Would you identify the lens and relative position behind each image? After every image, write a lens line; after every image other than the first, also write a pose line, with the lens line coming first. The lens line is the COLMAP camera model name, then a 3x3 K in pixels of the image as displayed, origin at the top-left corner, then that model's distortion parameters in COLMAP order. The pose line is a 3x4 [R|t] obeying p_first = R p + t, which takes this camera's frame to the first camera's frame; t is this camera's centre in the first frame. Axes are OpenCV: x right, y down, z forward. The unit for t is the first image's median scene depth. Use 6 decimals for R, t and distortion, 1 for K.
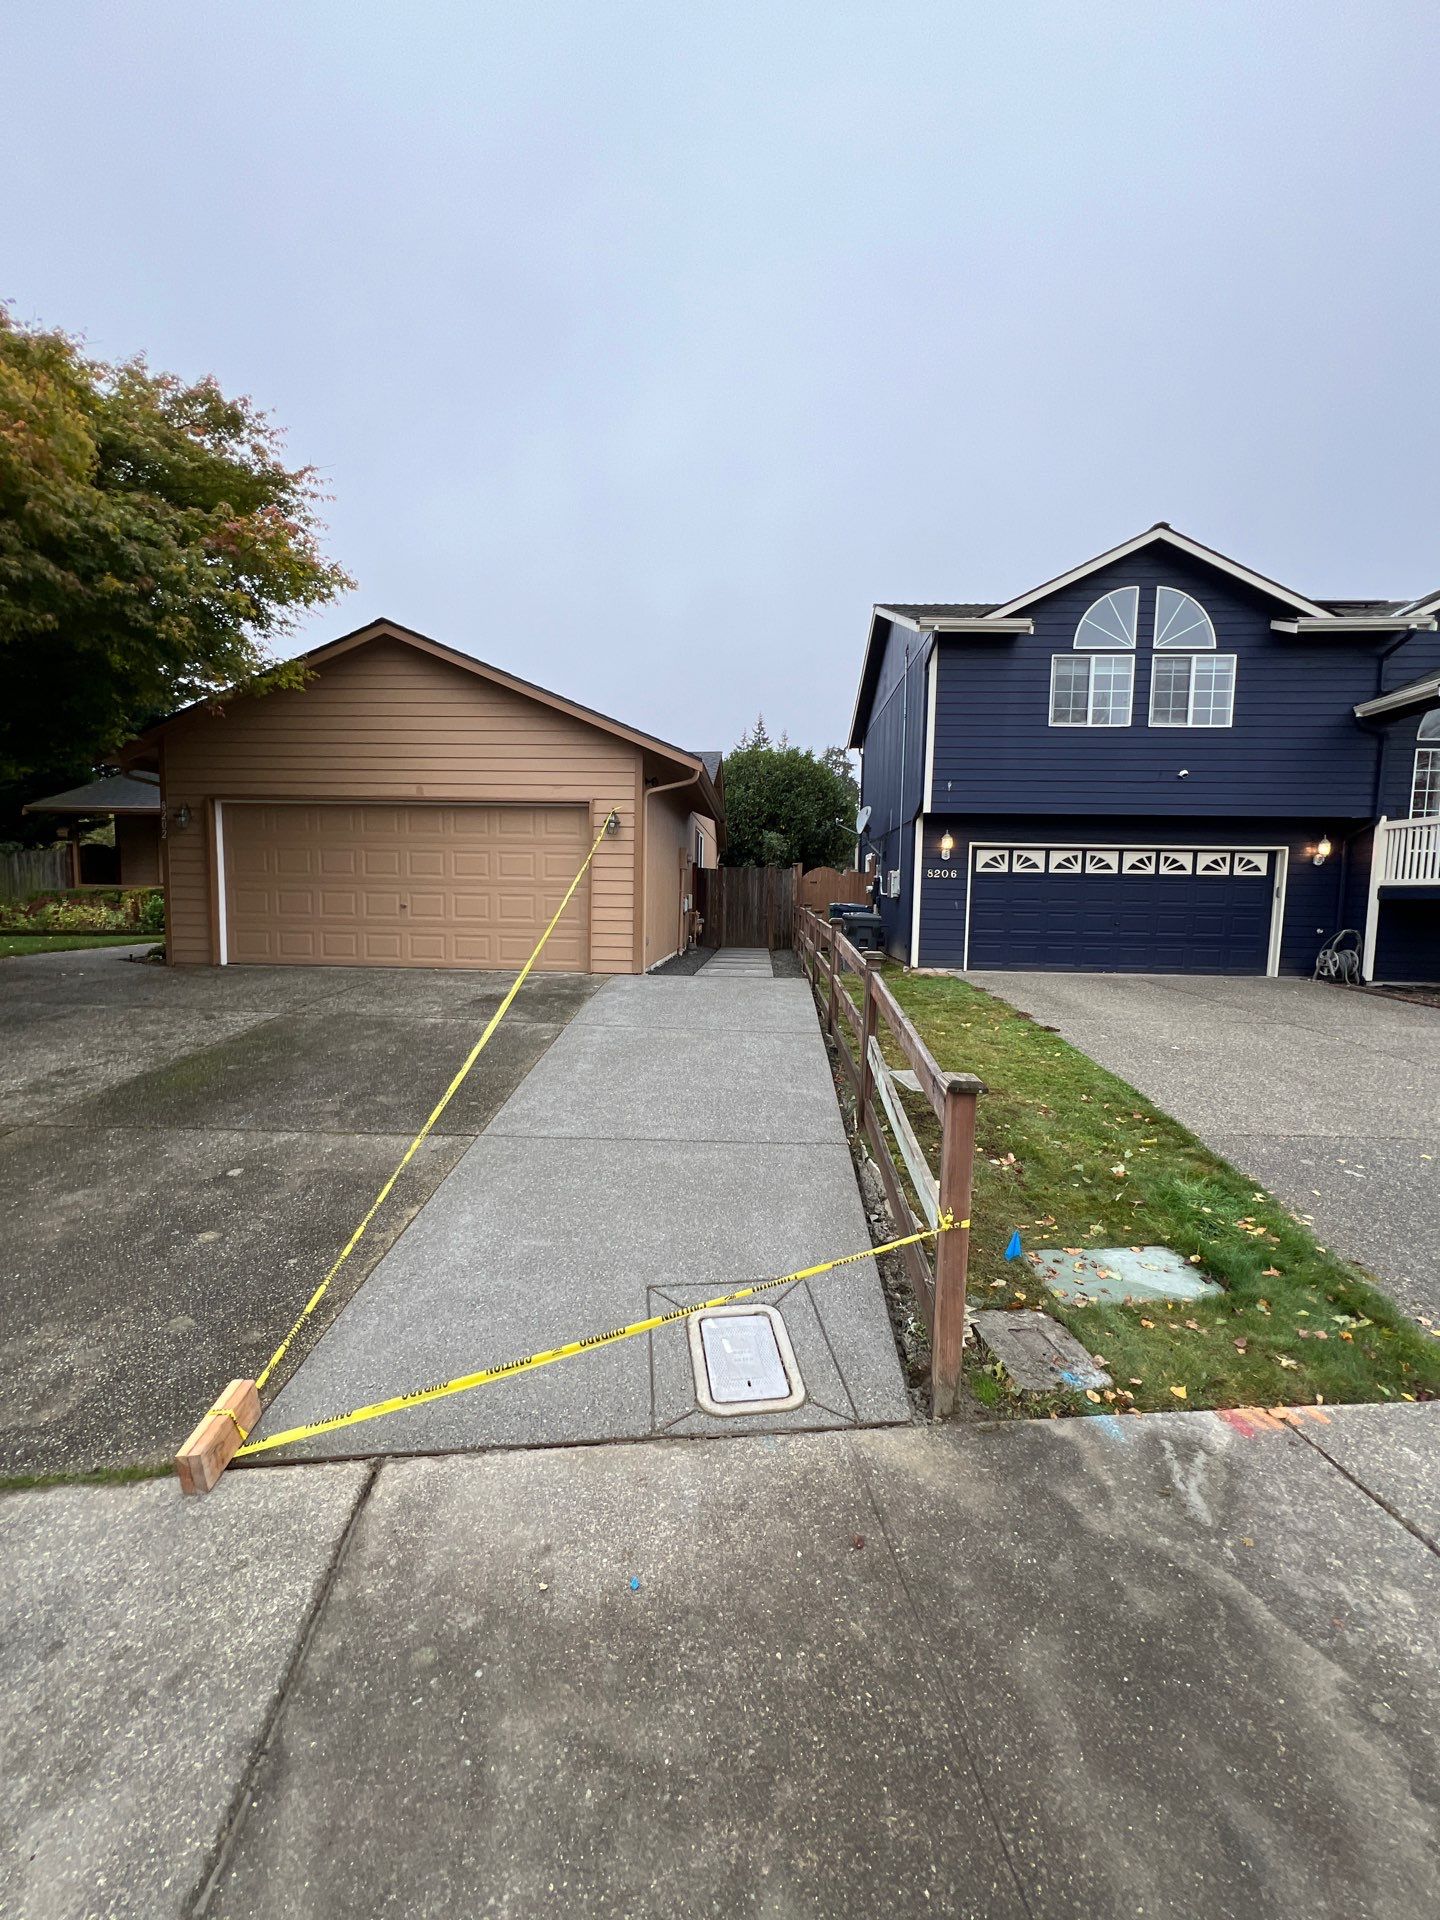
lens RADIAL K [[768.8, 0, 720.1], [0, 768.8, 964.7], [0, 0, 1]] dist [-0.006185, 0.001504]
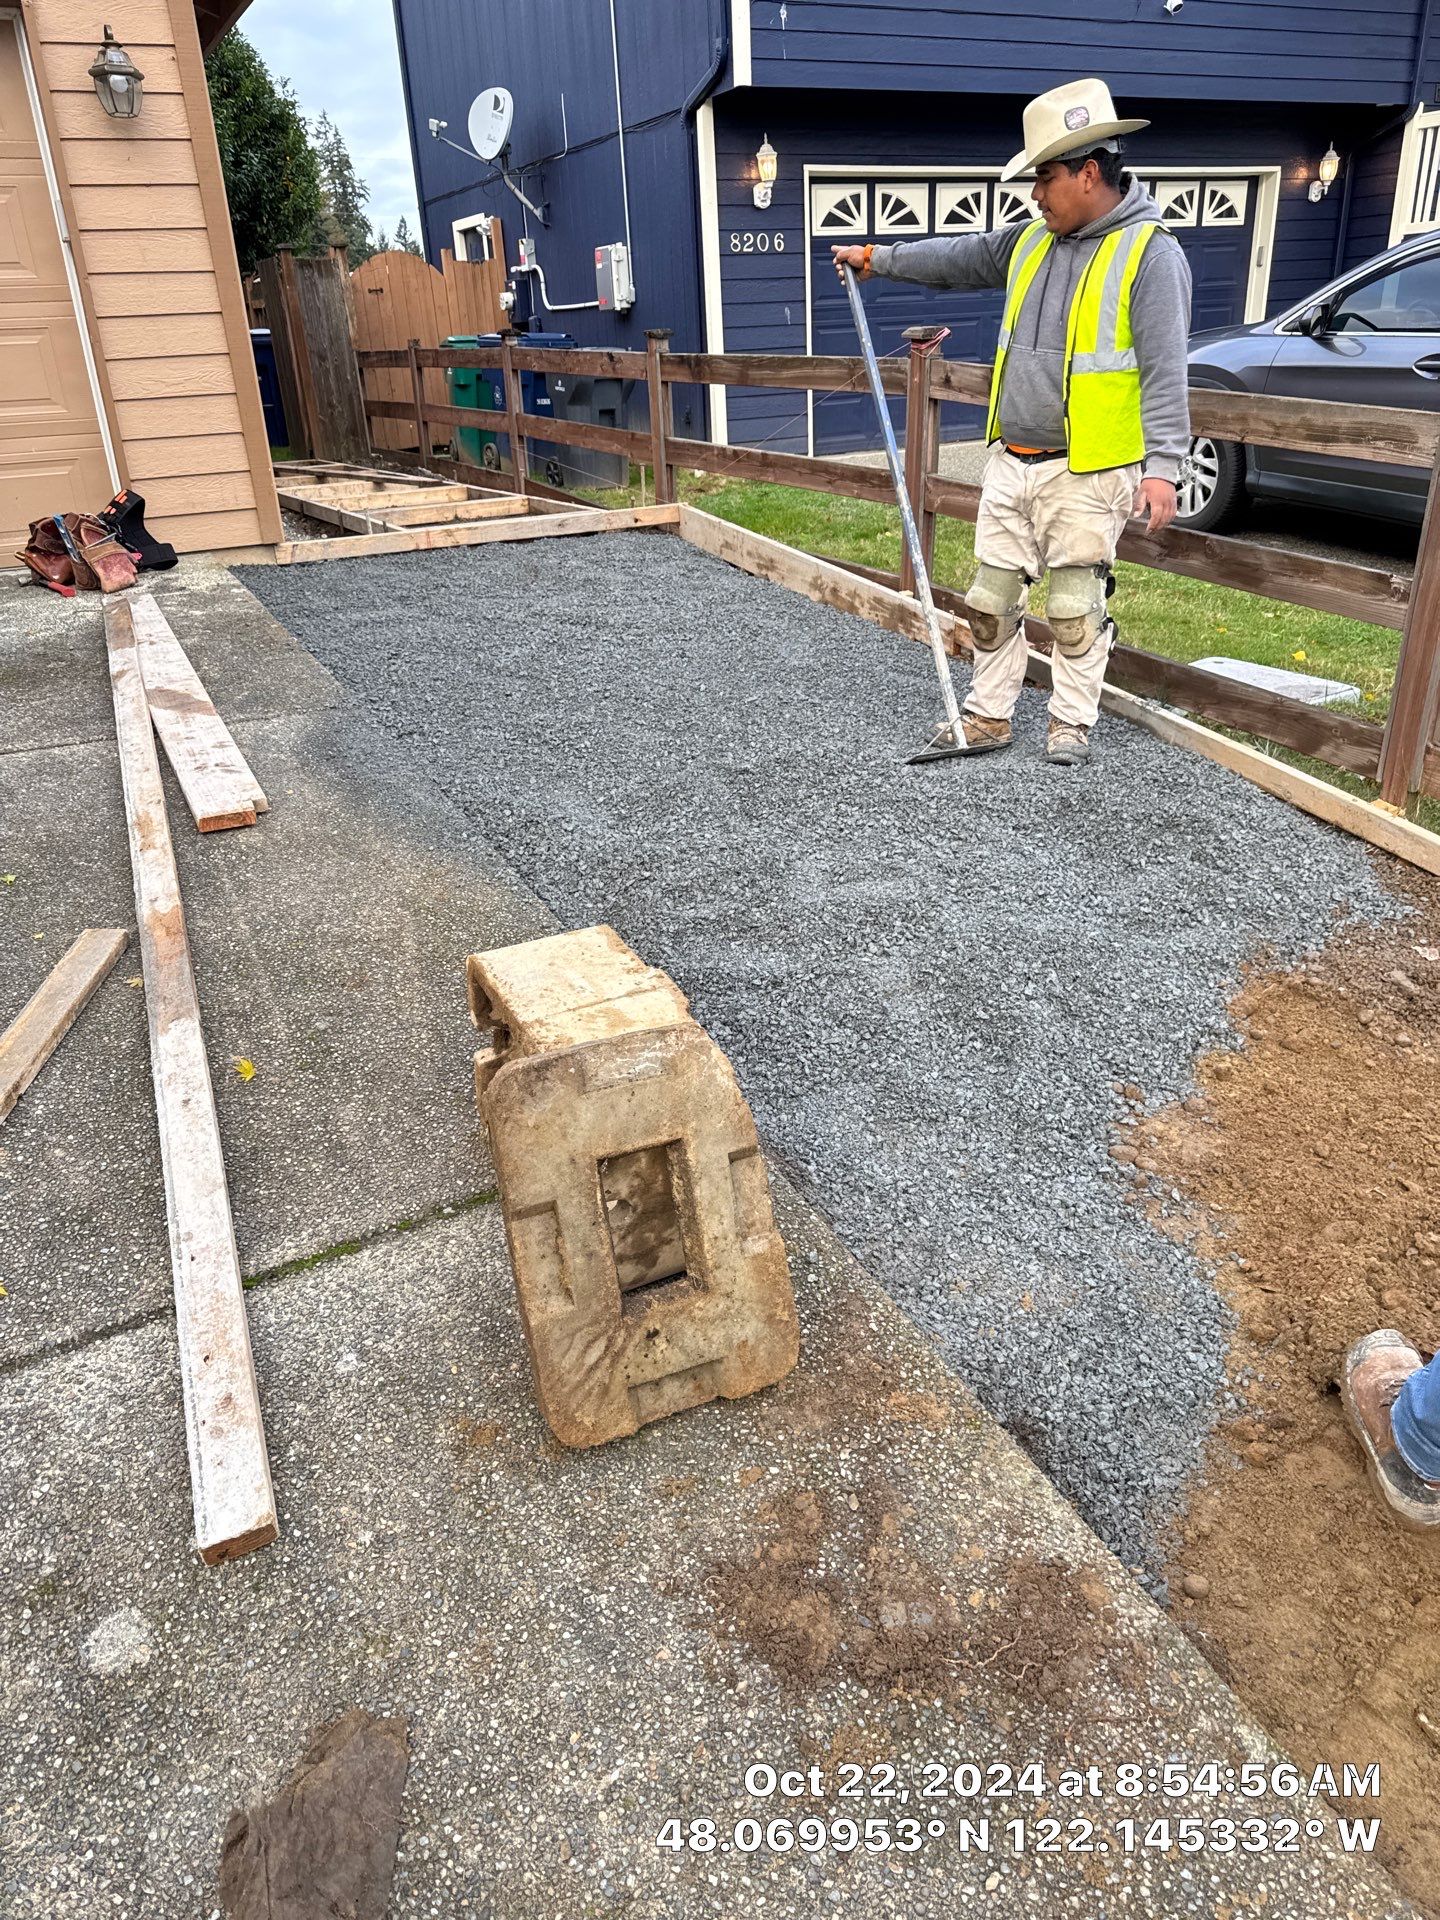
lens RADIAL K [[1358.1, 0, 716.3], [0, 1358.1, 956.1], [0, 0, 1]] dist [0.006642, -0.010432]
pose [[0.860108, -0.263315, 0.436898, -0.236394], [0.105579, 0.929819, 0.352546, -0.010656], [-0.499067, -0.257101, 0.827545, 0.252072]]
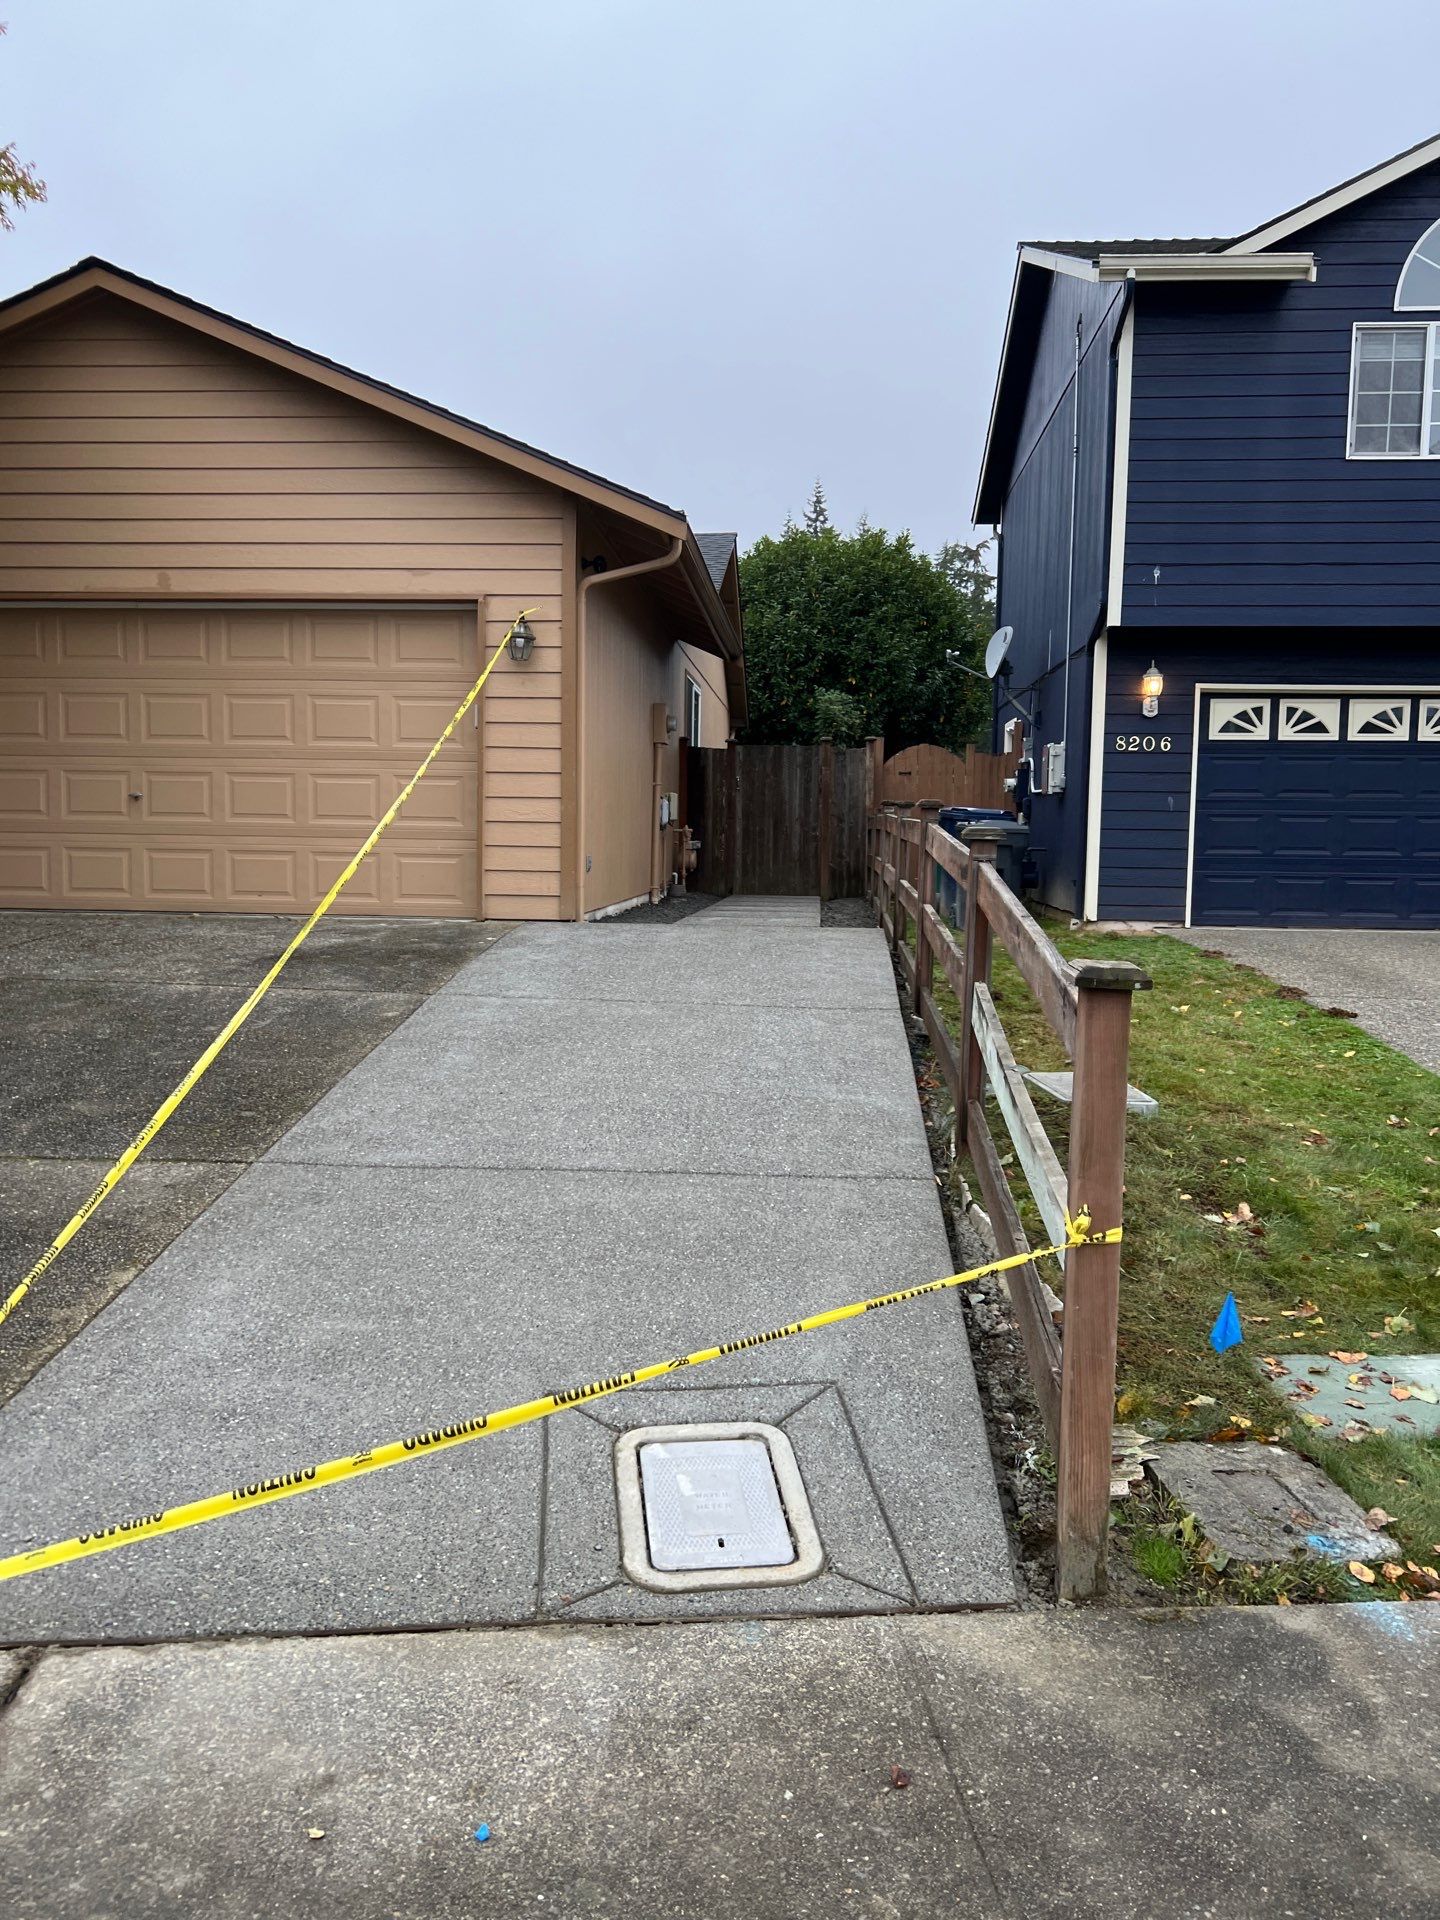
lens RADIAL K [[1435.9, 0, 711.0], [0, 1435.9, 954.0], [0, 0, 1]] dist [0.053946, -0.065995]
pose [[0.999732, -0.001359, -0.023113, 0.014522], [0.001279, 0.999993, -0.003455, 0.034820], [0.023118, 0.003425, 0.999727, -0.006899]]
